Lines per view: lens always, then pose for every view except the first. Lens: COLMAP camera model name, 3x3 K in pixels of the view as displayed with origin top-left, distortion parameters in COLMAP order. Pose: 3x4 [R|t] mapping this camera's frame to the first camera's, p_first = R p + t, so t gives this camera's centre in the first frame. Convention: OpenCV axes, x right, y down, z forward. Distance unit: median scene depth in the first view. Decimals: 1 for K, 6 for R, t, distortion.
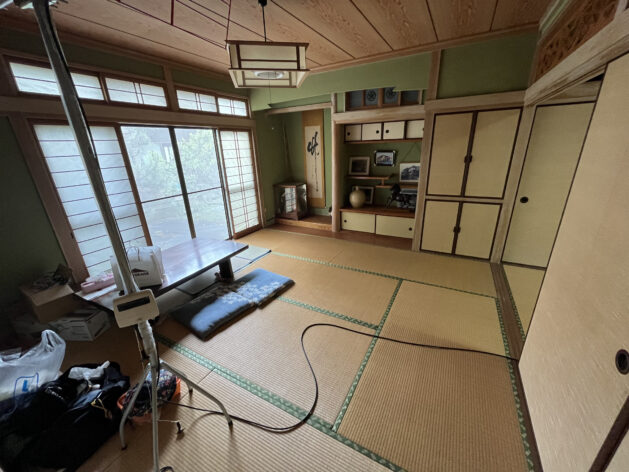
lens RADIAL K [[252.9, 0, 314.5], [0, 252.9, 236.0], [0, 0, 1]] dist [-0.003284, -0.000304]
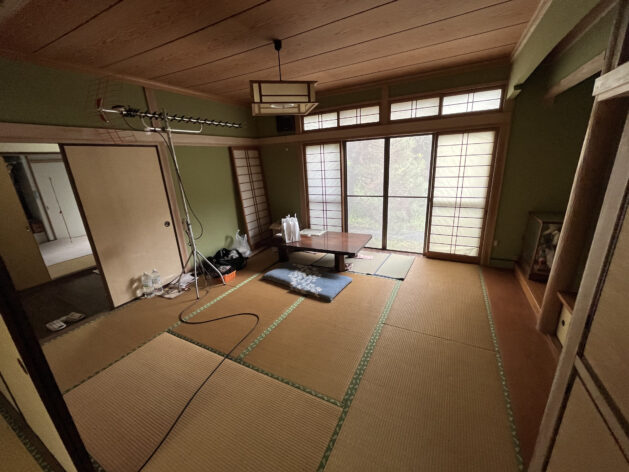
lens RADIAL K [[252.9, 0, 314.5], [0, 252.9, 236.0], [0, 0, 1]] dist [-0.003284, -0.000304]
pose [[0.025702, 0.322560, -0.946200, 0.644793], [-0.288149, 0.908730, 0.301959, -0.274536], [0.957241, 0.264885, 0.116302, 0.663332]]
